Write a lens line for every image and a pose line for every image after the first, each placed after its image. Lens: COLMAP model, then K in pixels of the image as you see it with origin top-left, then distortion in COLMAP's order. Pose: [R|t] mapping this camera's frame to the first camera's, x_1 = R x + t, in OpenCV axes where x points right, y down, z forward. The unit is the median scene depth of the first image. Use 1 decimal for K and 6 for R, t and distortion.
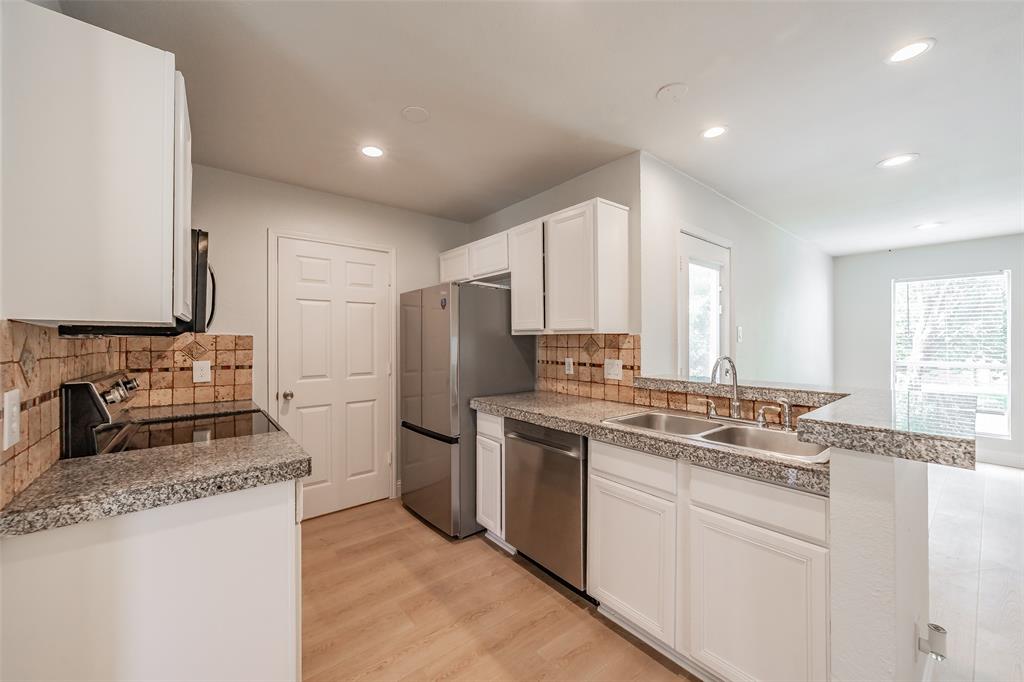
lens RADIAL K [[378.2, 0, 494.7], [0, 378.2, 336.9], [0, 0, 1]] dist [-0.002640, 0.000318]
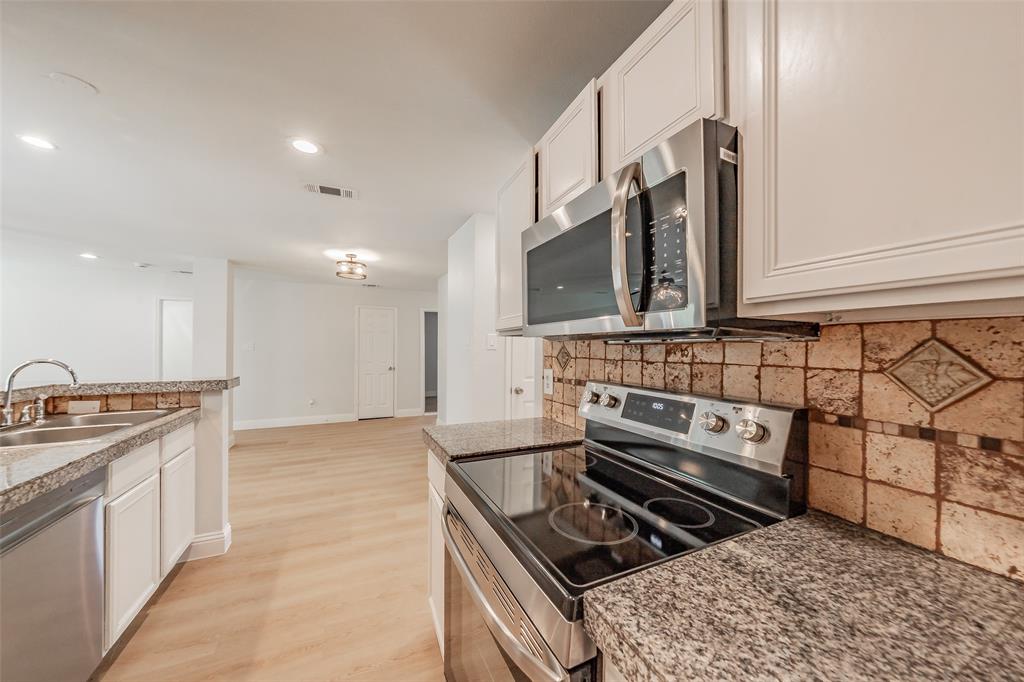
lens RADIAL K [[362.2, 0, 515.1], [0, 362.2, 348.7], [0, 0, 1]] dist [-0.001687, 0.000963]
pose [[-0.976298, -0.003507, 0.216401, -0.585717], [-0.006326, 0.999904, -0.012338, 0.018629], [-0.216337, -0.013415, -0.976227, 1.181715]]
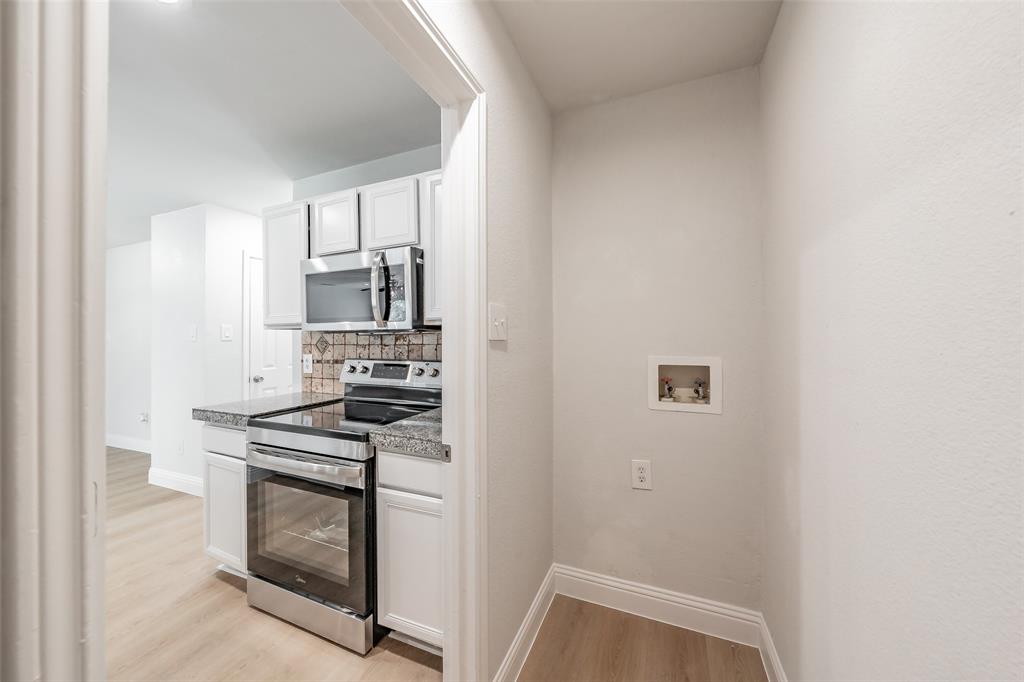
lens RADIAL K [[362.2, 0, 511.7], [0, 362.2, 335.8], [0, 0, 1]] dist [-0.001687, 0.000963]
pose [[-0.875454, 0.007697, -0.483239, -0.494771], [0.017173, 0.999737, -0.015188, 0.026136], [0.482995, -0.021596, -0.875357, 1.600351]]
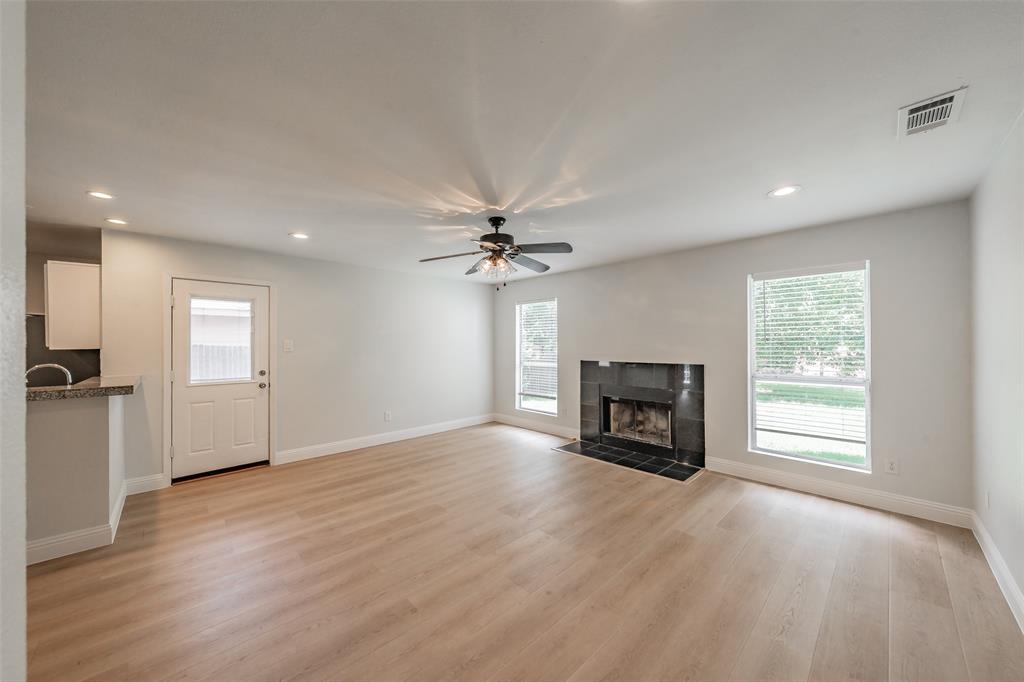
lens RADIAL K [[362.2, 0, 508.8], [0, 362.2, 339.1], [0, 0, 1]] dist [-0.001687, 0.000963]
pose [[0.993625, -0.003135, 0.112696, 1.732026], [0.003532, 0.999988, -0.003323, -0.035584], [-0.112685, 0.003700, 0.993624, -0.589138]]
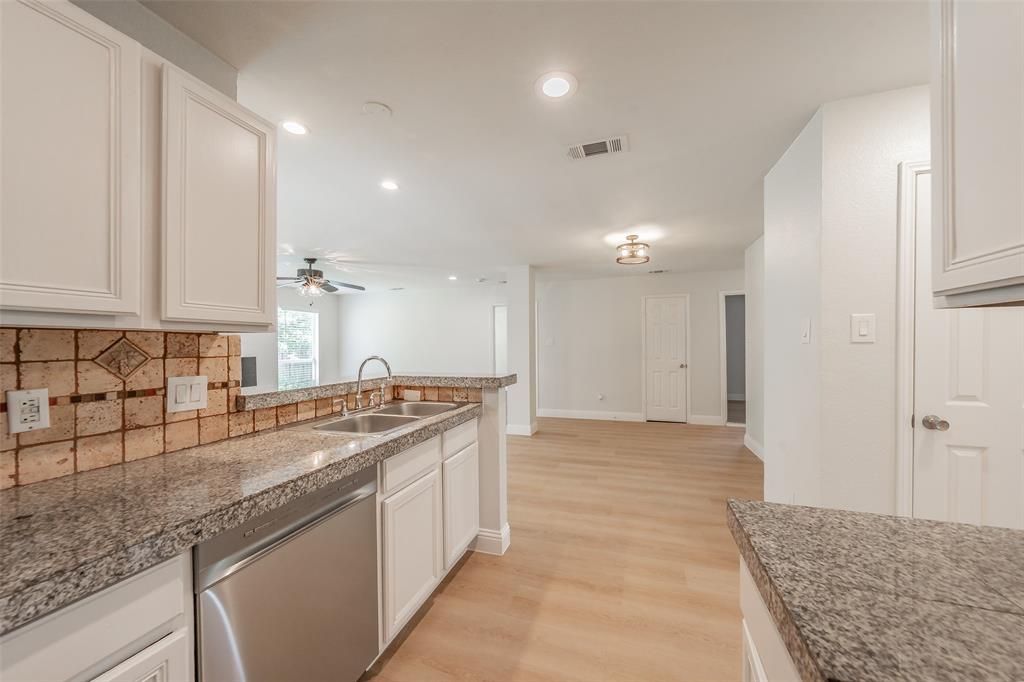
lens RADIAL K [[362.2, 0, 522.2], [0, 362.2, 345.8], [0, 0, 1]] dist [-0.001687, 0.000963]
pose [[-0.560726, 0.000482, 0.828001, -0.437122], [-0.000760, 0.999999, -0.001097, 0.013104], [-0.828001, -0.001245, -0.560725, 0.892810]]
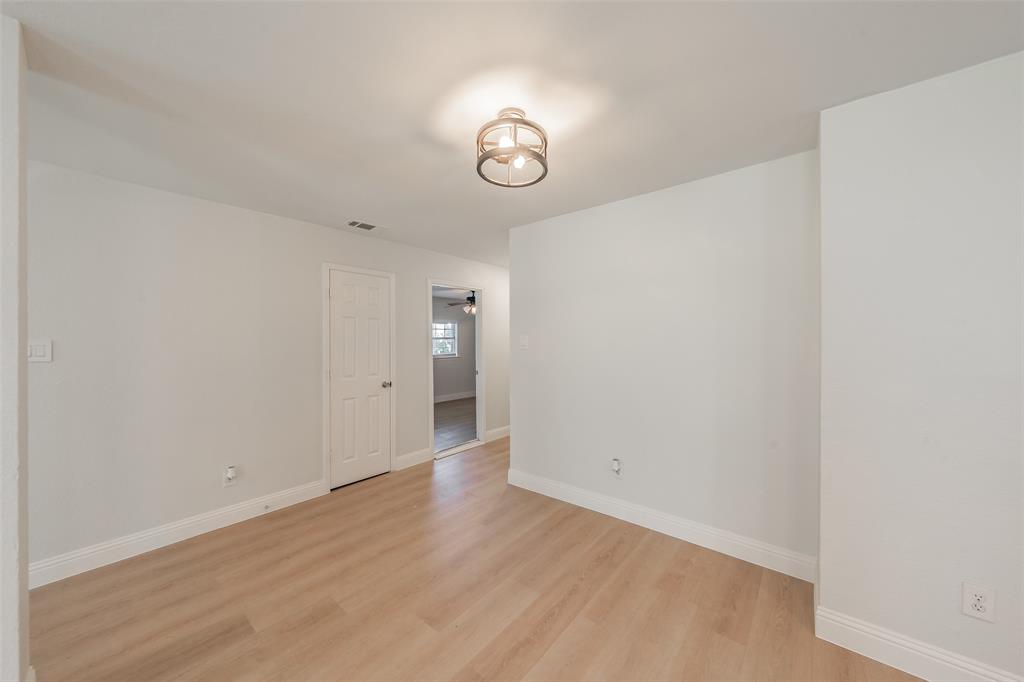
lens RADIAL K [[362.2, 0, 512.4], [0, 362.2, 337.9], [0, 0, 1]] dist [-0.001687, 0.000963]
pose [[-0.977179, -0.001455, -0.212412, 0.782278], [0.001713, 0.999890, -0.014733, -0.032548], [0.212410, -0.014761, -0.977069, 0.273518]]
